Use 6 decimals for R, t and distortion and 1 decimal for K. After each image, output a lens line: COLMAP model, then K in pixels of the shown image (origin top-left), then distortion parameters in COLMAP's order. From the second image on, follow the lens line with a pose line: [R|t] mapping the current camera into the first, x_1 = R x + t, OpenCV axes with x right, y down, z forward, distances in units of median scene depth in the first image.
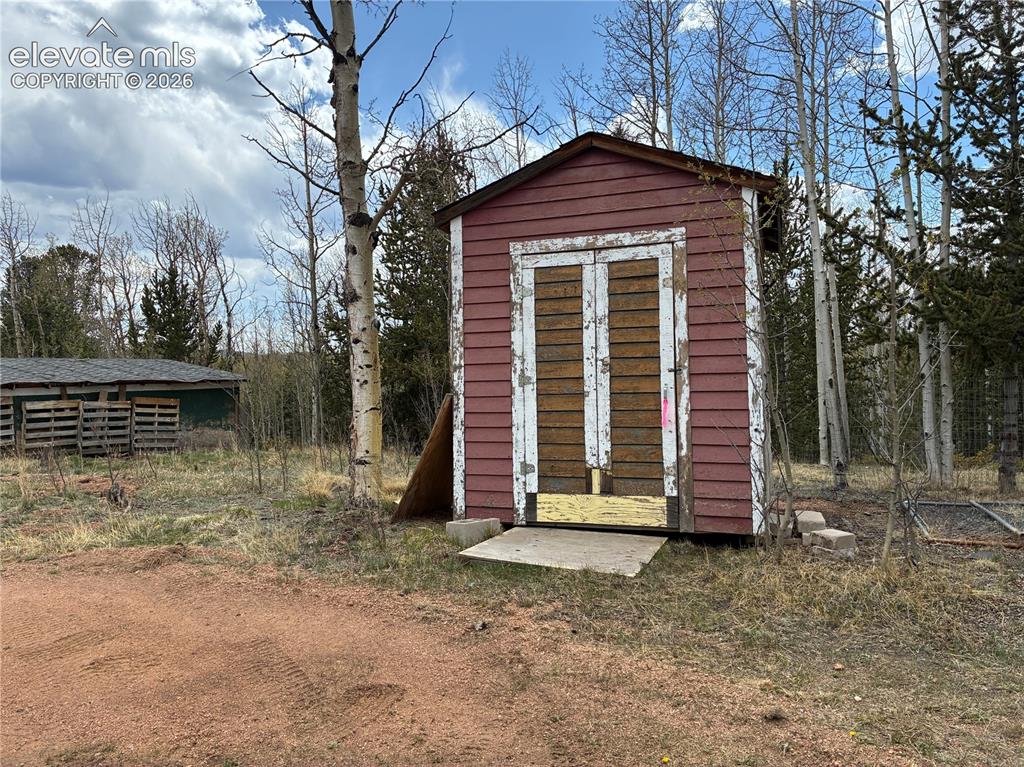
lens RADIAL K [[766.1, 0, 514.0], [0, 766.1, 378.6], [0, 0, 1]] dist [0.057758, -0.066626]
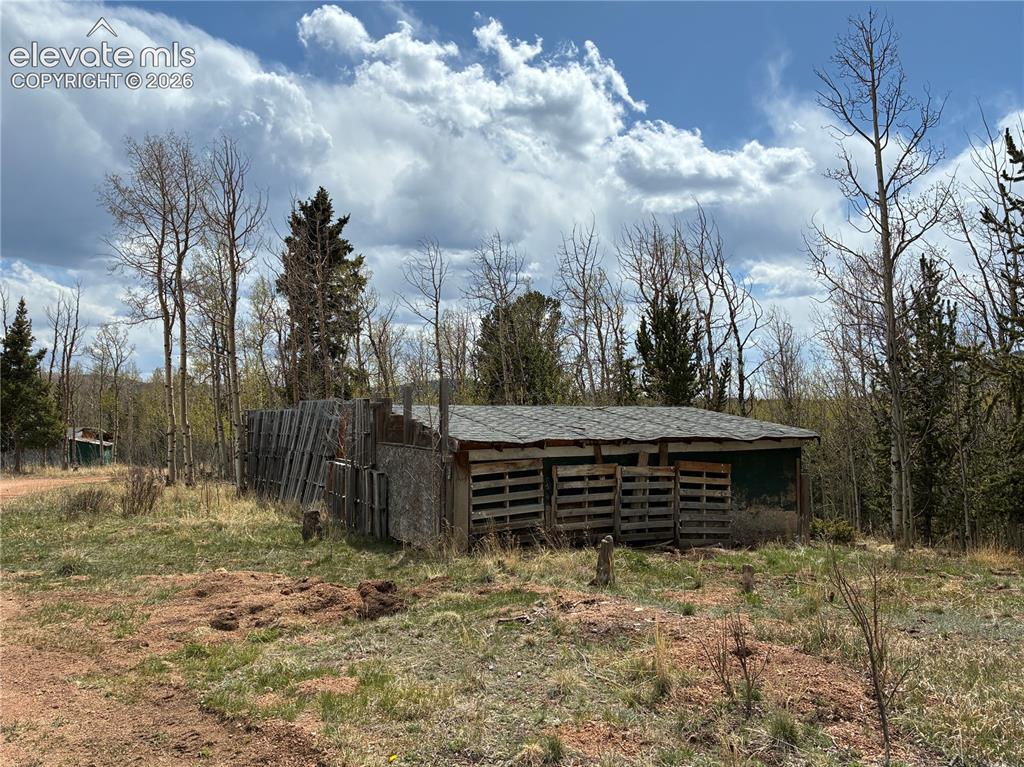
lens RADIAL K [[818.5, 0, 516.5], [0, 818.5, 383.8], [0, 0, 1]] dist [0.012989, -0.002934]
pose [[0.870014, -0.015950, -0.492769, -0.284994], [-0.010018, 0.998698, -0.050013, -0.008415], [0.492925, 0.048449, 0.868722, 0.314020]]
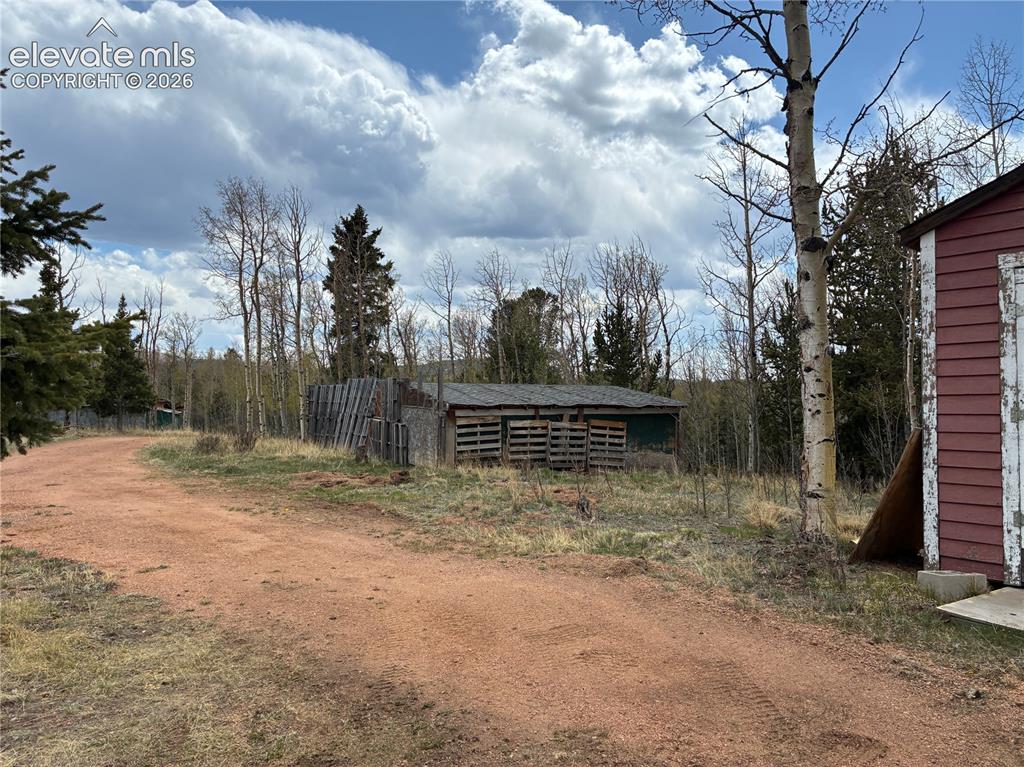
lens RADIAL K [[766.1, 0, 525.5], [0, 766.1, 377.4], [0, 0, 1]] dist [0.057758, -0.066626]
pose [[0.864211, 0.002812, -0.503122, -0.014541], [-0.021353, 0.999288, -0.031093, -0.000495], [0.502677, 0.037614, 0.863656, -0.010830]]
